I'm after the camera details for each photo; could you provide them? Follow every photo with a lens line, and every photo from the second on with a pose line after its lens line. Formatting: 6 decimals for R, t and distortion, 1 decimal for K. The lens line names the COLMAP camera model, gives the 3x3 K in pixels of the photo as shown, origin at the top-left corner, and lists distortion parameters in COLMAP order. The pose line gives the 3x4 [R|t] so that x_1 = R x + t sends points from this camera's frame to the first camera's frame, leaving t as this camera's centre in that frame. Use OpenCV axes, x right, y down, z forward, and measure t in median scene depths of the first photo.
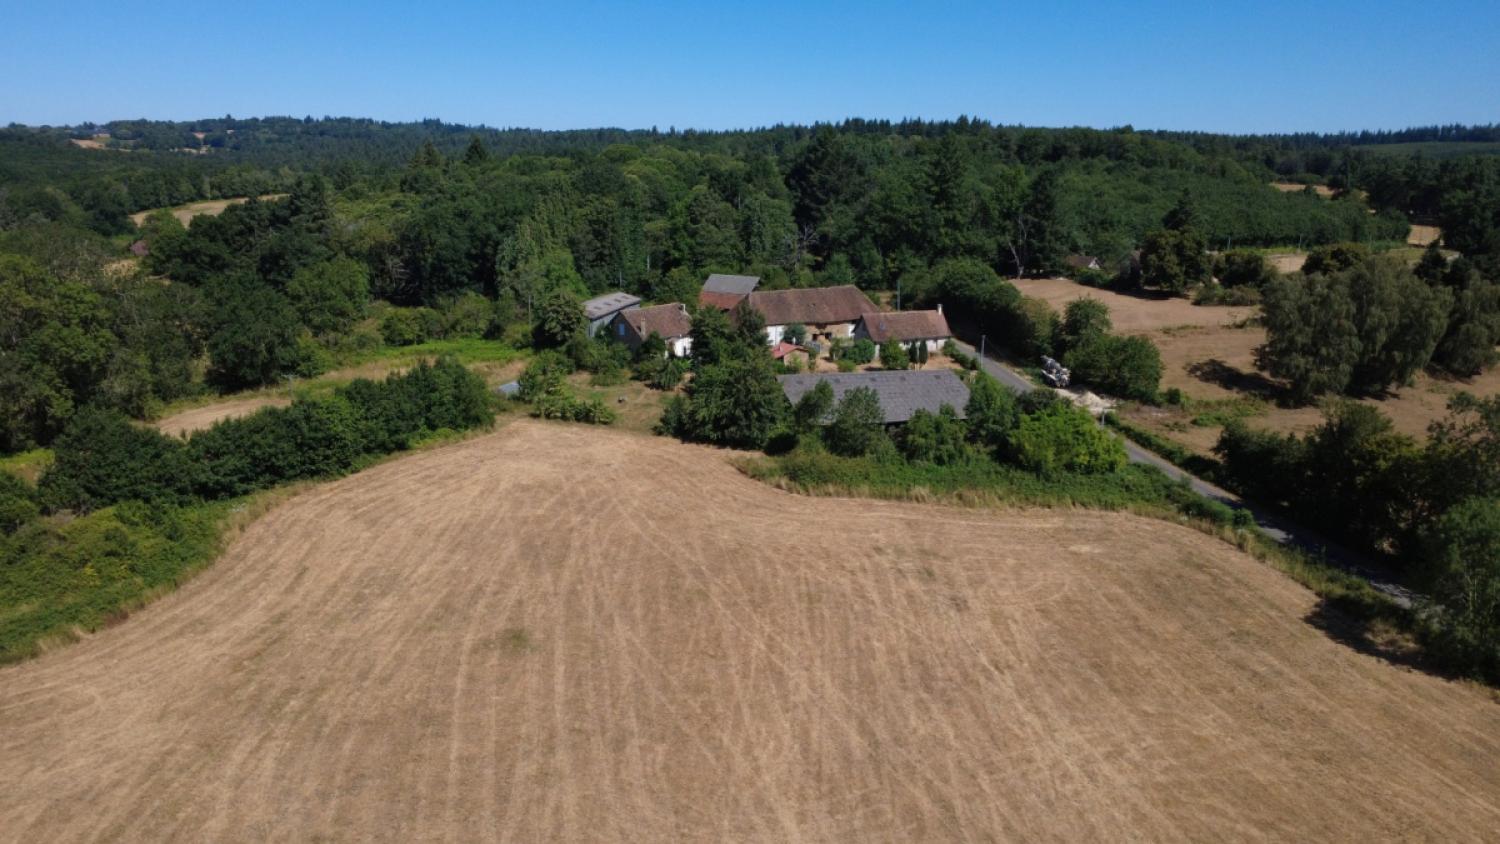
lens RADIAL K [[1223.6, 0, 750.0], [0, 1223.6, 422.0], [0, 0, 1]] dist [-0.004891, 0.001866]
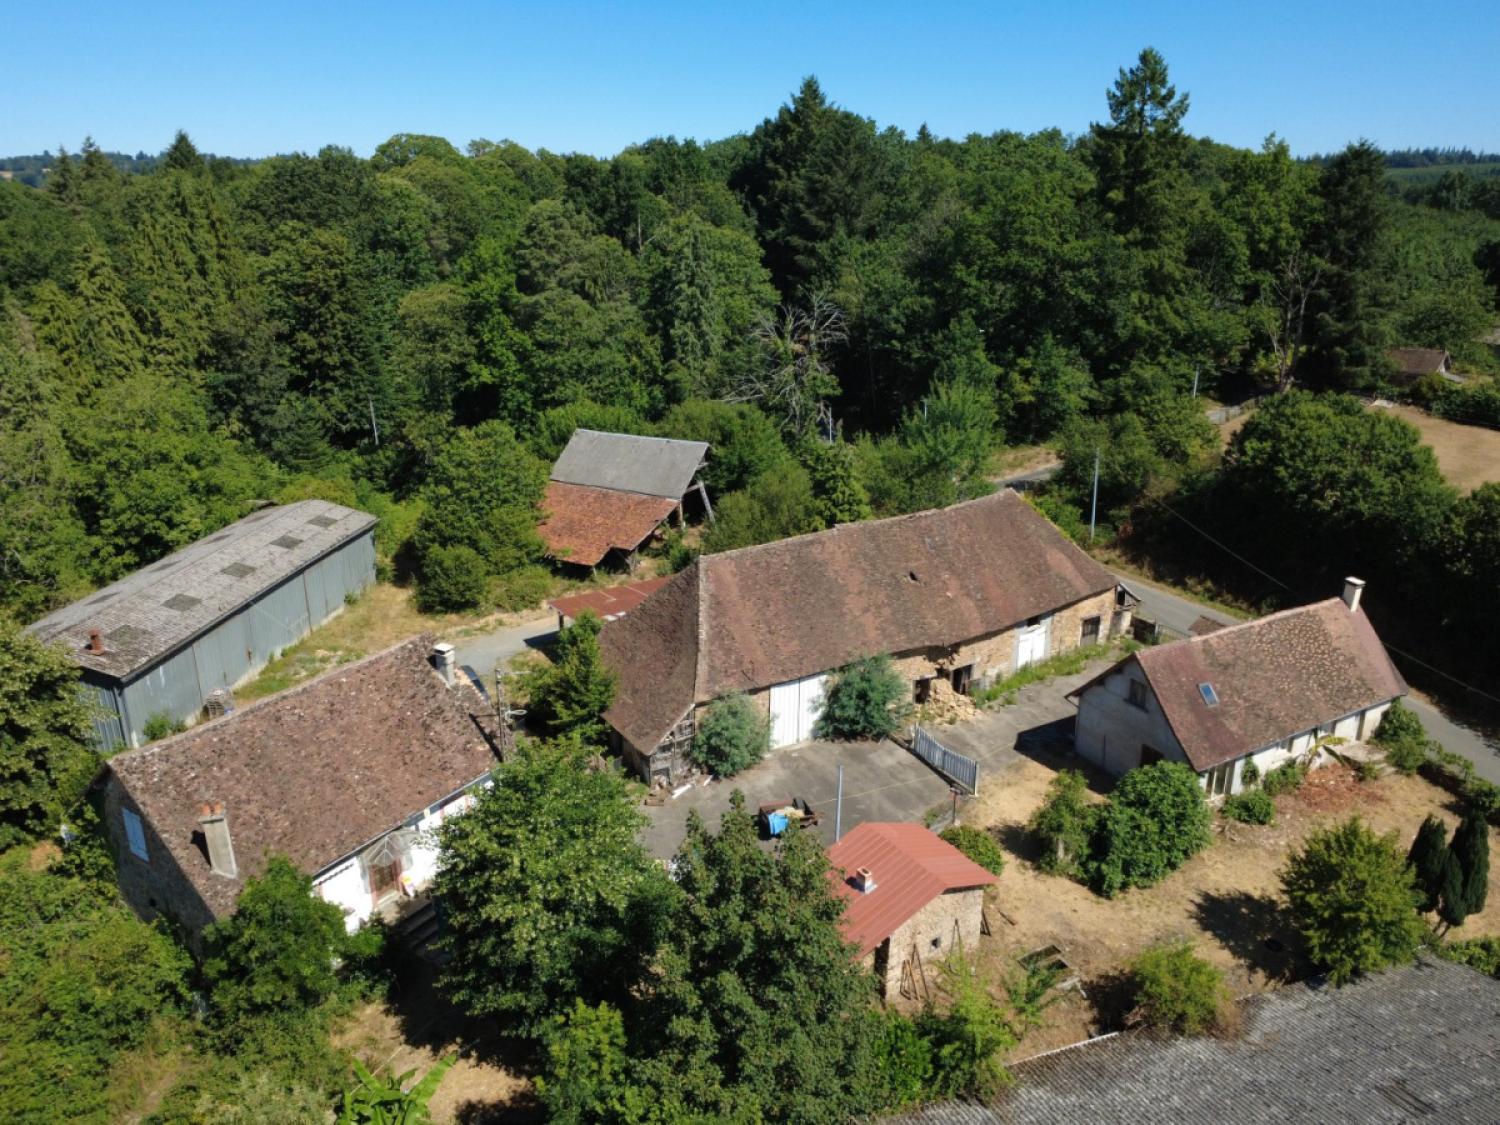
lens RADIAL K [[1112.5, 0, 750.0], [0, 1112.5, 562.5], [0, 0, 1]] dist [-0.002472, -0.007970]
pose [[0.995331, -0.039833, 0.087914, -0.009620], [0.030677, 0.994192, 0.103154, -0.110951], [-0.091513, -0.099975, 0.990773, 0.633085]]
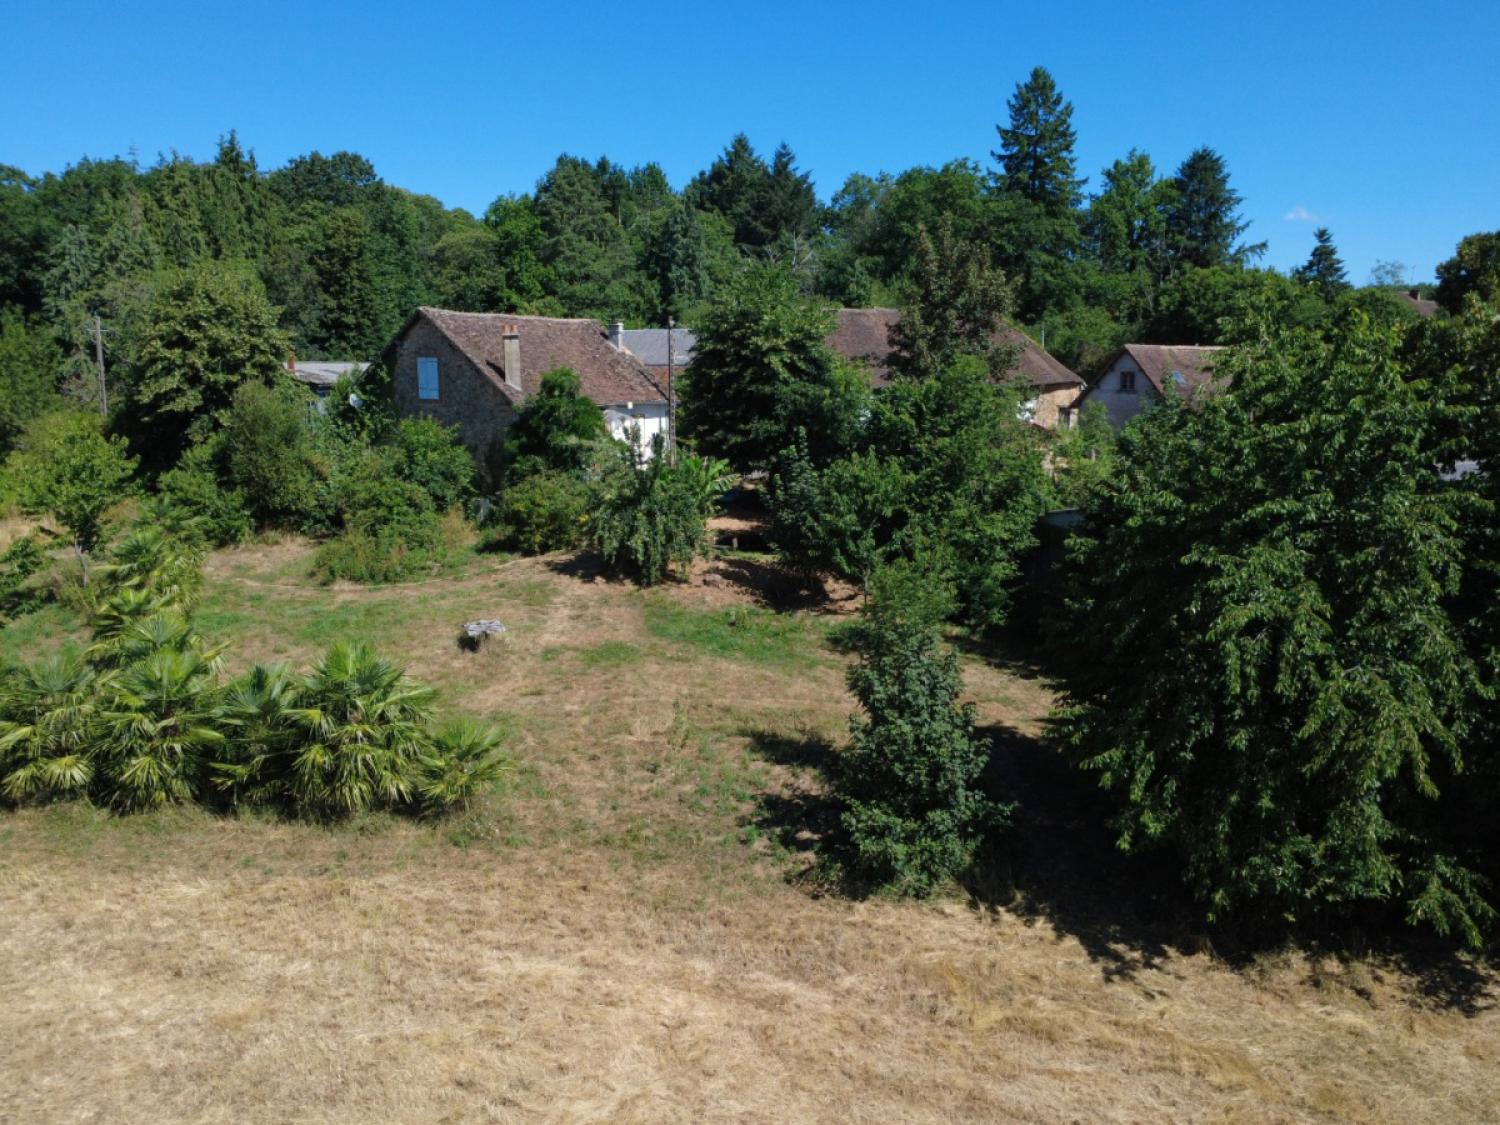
lens RADIAL K [[1128.8, 0, 750.0], [0, 1128.8, 562.5], [0, 0, 1]] dist [0.003591, -0.007386]
pose [[0.973407, -0.052169, 0.223063, -0.073415], [0.065767, 0.996374, -0.053970, -0.012433], [-0.219439, 0.067205, 0.973309, 0.583144]]
